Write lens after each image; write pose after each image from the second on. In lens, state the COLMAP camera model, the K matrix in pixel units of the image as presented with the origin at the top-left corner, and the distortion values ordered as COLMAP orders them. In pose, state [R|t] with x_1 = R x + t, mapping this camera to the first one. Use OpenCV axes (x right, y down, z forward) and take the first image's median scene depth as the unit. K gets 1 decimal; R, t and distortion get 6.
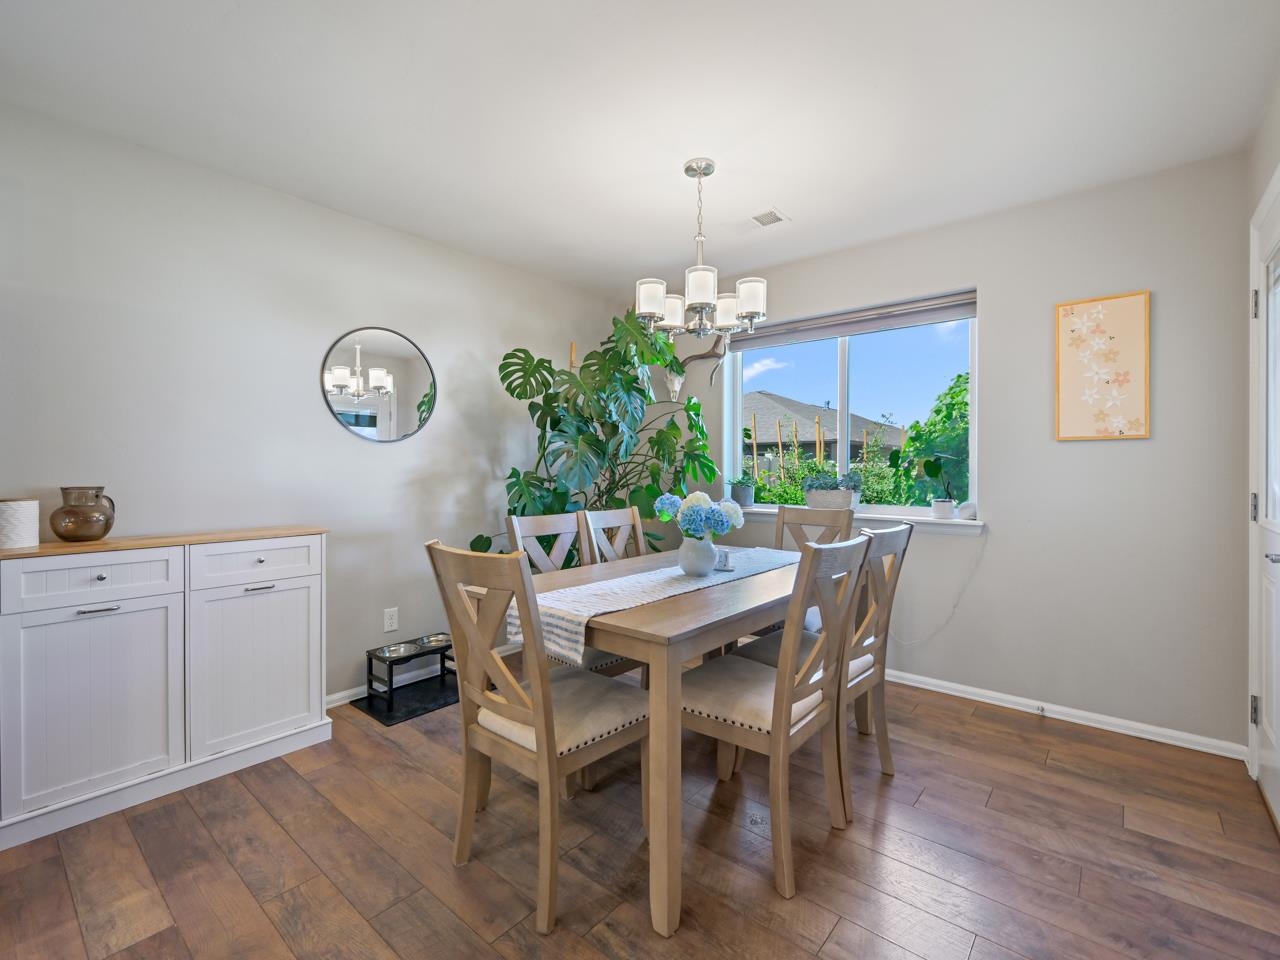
lens RADIAL K [[574.2, 0, 642.2], [0, 574.2, 468.9], [0, 0, 1]] dist [-0.000513, -0.000503]
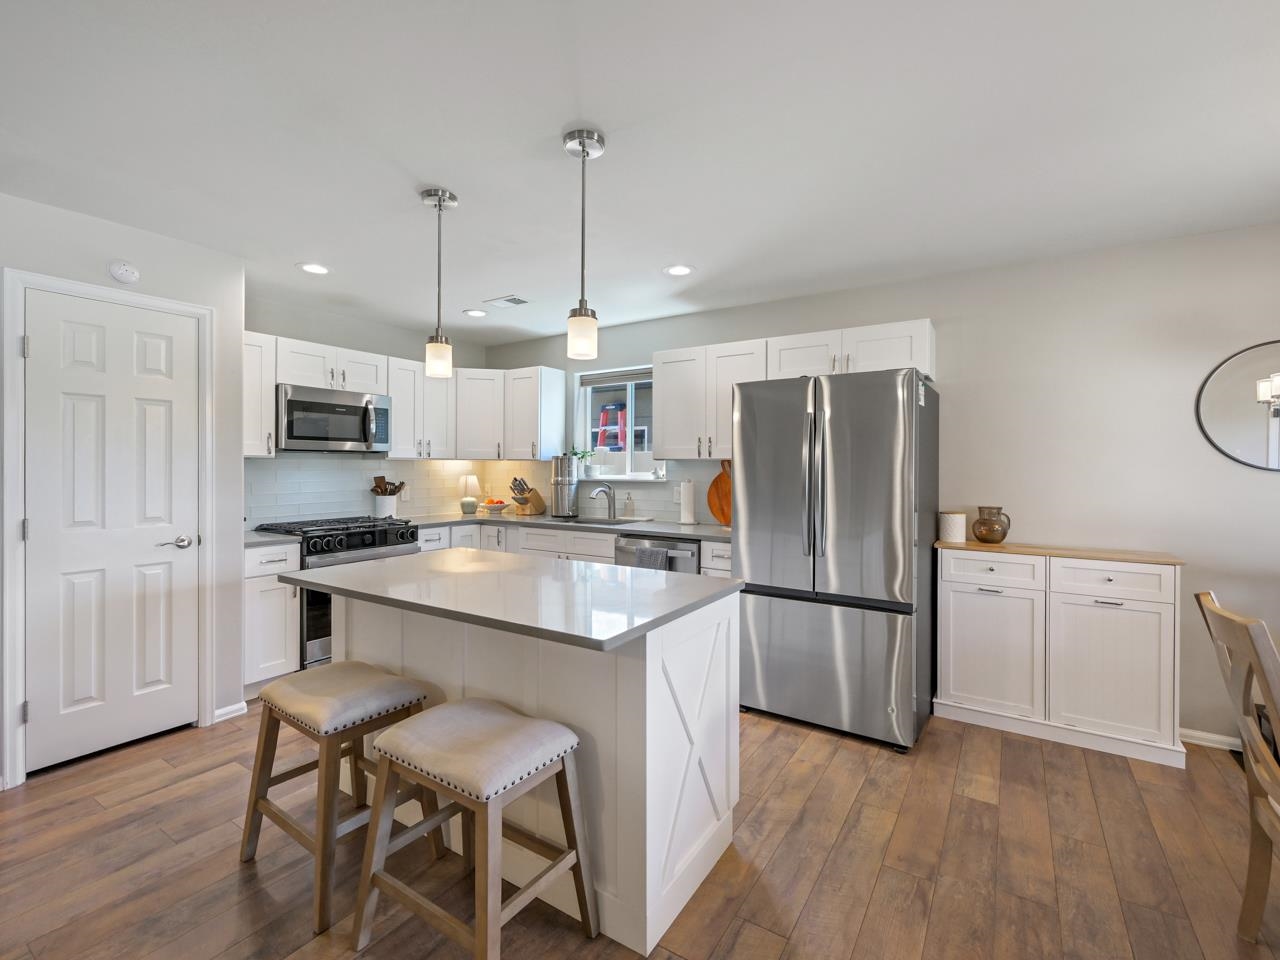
lens RADIAL K [[574.2, 0, 642.2], [0, 574.2, 468.9], [0, 0, 1]] dist [-0.000513, -0.000503]
pose [[0.123263, 0.004596, -0.992363, 0.413239], [-0.003596, 0.999985, 0.004185, -0.072603], [0.992368, 0.003052, 0.123278, -0.091618]]
